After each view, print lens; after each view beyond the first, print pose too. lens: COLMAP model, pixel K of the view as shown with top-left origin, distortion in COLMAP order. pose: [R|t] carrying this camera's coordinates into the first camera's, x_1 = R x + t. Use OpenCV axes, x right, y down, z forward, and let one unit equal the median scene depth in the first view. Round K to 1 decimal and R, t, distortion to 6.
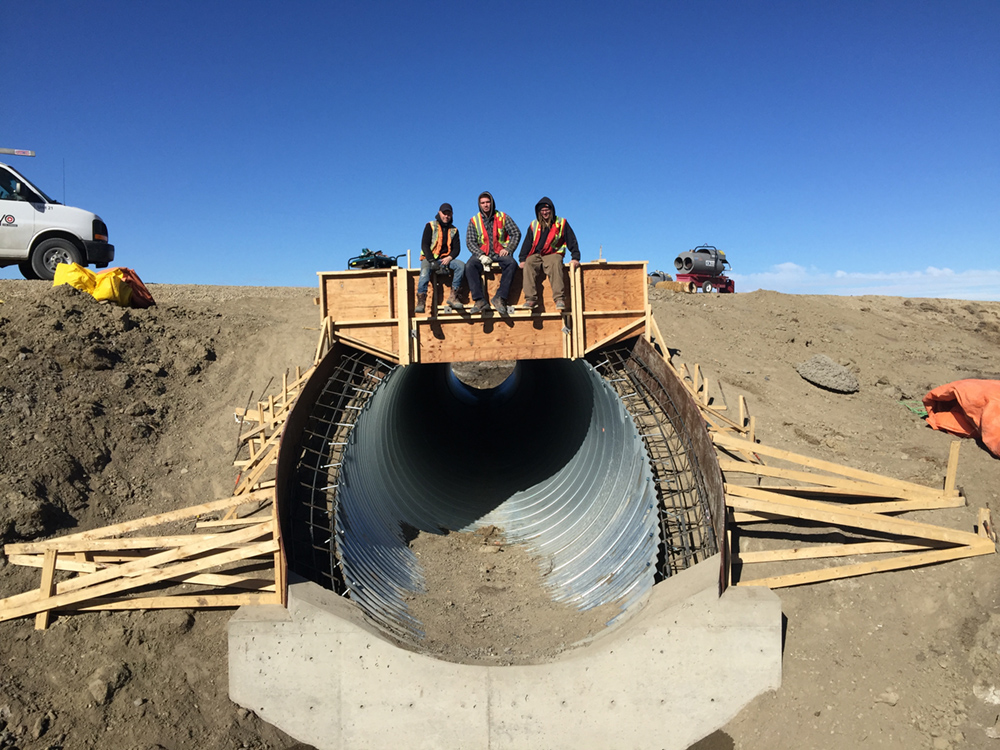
lens RADIAL K [[758.6, 0, 500.0], [0, 758.6, 375.0], [0, 0, 1]] dist [-0.005076, -0.006674]
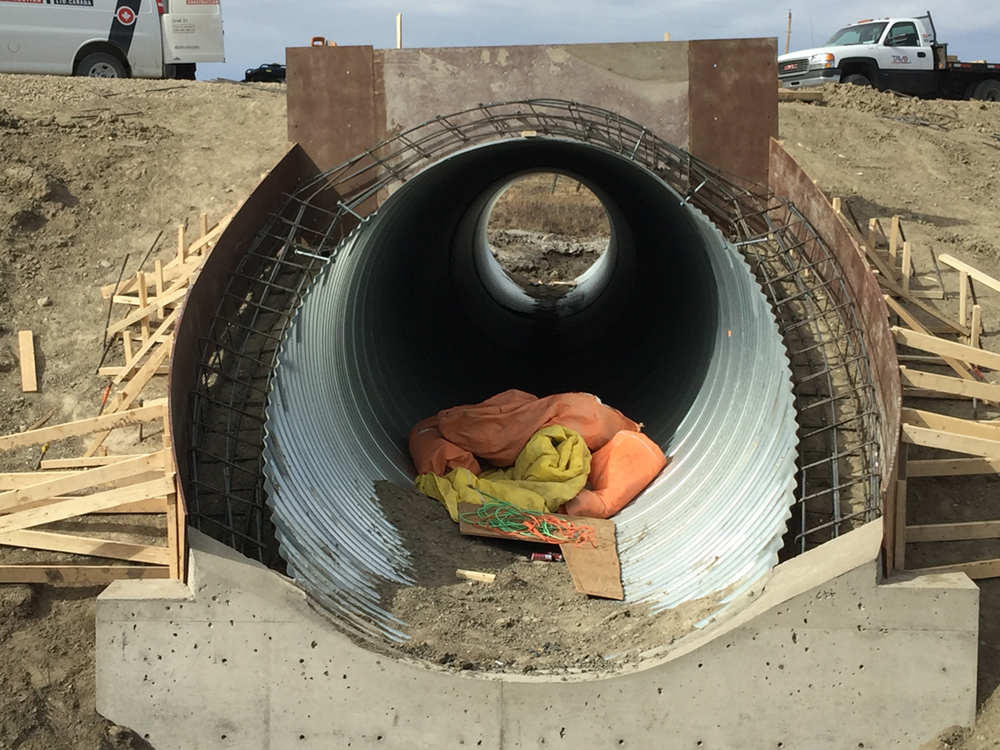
lens RADIAL K [[1626.9, 0, 500.0], [0, 1626.9, 375.0], [0, 0, 1]] dist [-0.271322, 1.987877]
pose [[0.997215, 0.022213, -0.071196, 0.071235], [-0.018662, 0.998567, 0.050150, 0.063659], [0.072208, -0.048682, 0.996201, -0.313378]]
